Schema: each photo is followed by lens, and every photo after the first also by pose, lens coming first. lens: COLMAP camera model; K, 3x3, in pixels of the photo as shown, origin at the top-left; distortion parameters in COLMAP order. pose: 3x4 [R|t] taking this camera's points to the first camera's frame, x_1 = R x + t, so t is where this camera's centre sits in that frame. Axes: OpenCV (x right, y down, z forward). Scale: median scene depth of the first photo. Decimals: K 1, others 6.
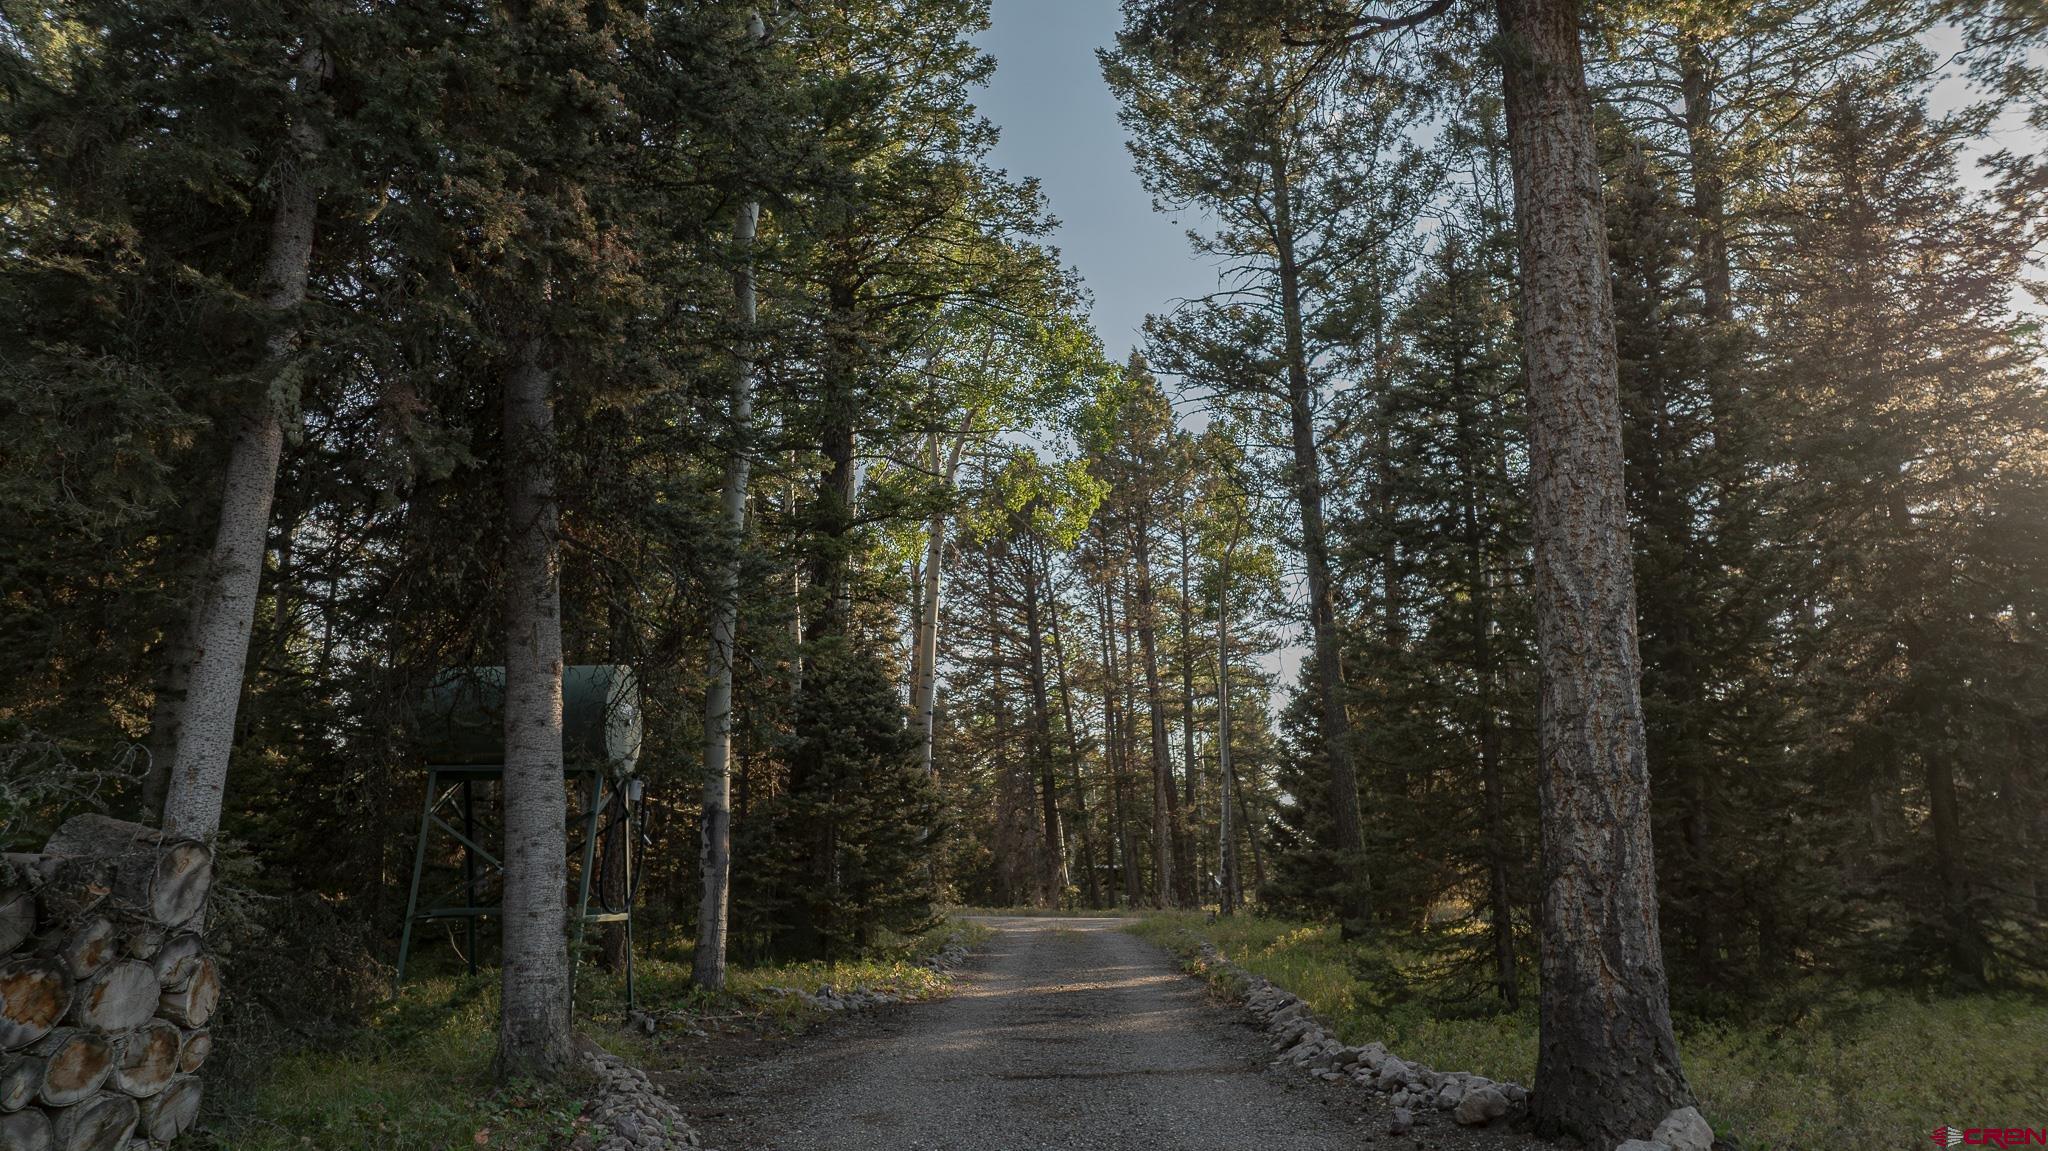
lens RADIAL K [[1410.6, 0, 1024.0], [0, 1410.6, 575.5], [0, 0, 1]] dist [-0.003119, -0.003181]
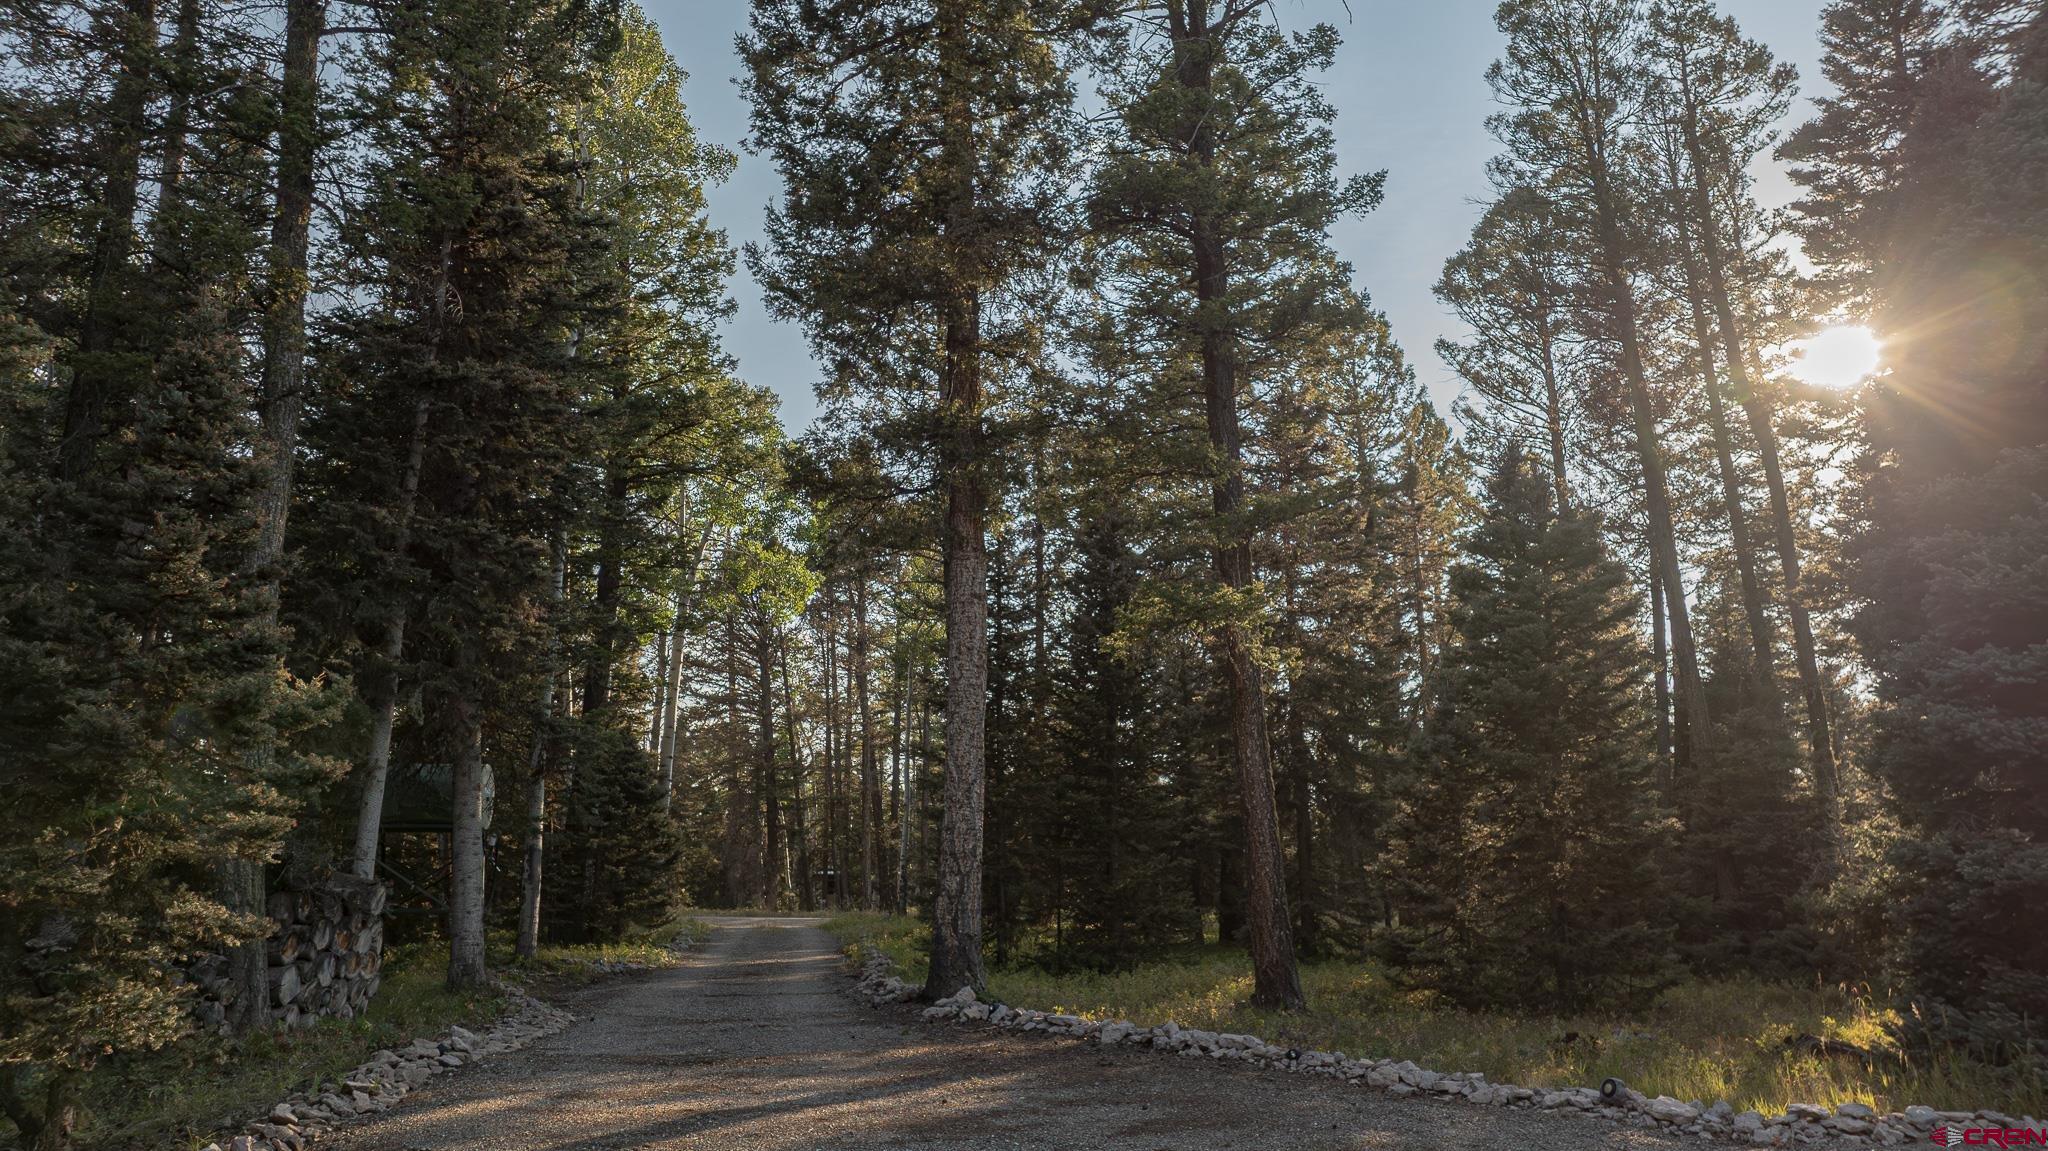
lens RADIAL K [[1439.9, 0, 1024.0], [0, 1439.9, 575.5], [0, 0, 1]] dist [-0.010234, -0.019985]
pose [[0.984662, 0.038868, 0.170089, 0.029662], [-0.039415, 0.999223, -0.000162, -0.118226], [-0.169963, -0.006544, 0.985429, -0.503249]]
